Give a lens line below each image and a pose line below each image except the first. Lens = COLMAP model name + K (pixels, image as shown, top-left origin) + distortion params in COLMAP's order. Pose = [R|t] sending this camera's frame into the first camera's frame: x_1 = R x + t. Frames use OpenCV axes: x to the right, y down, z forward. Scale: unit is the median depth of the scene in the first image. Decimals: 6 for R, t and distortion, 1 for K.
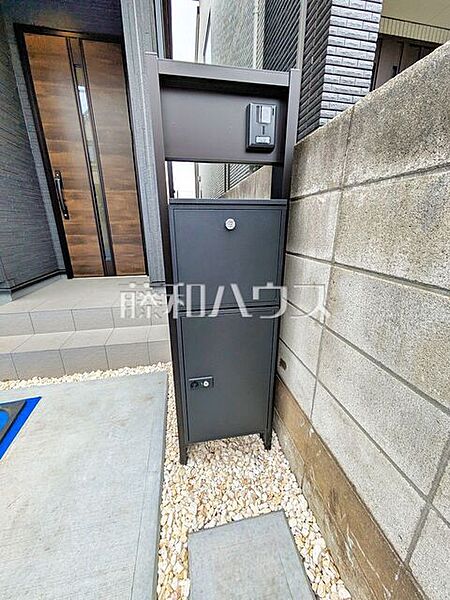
lens RADIAL K [[237.8, 0, 224.8], [0, 237.8, 305.3], [0, 0, 1]] dist [-0.000123, -0.001387]
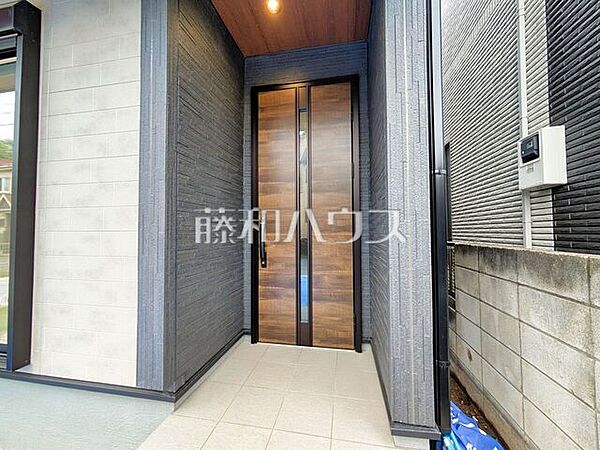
lens RADIAL K [[237.8, 0, 300.3], [0, 237.8, 223.9], [0, 0, 1]] dist [-0.000123, -0.001387]
pose [[0.926678, -0.010641, -0.375705, -0.248029], [-0.118505, 0.940342, -0.318926, -0.259184], [0.356685, 0.340065, 0.870133, 0.296537]]
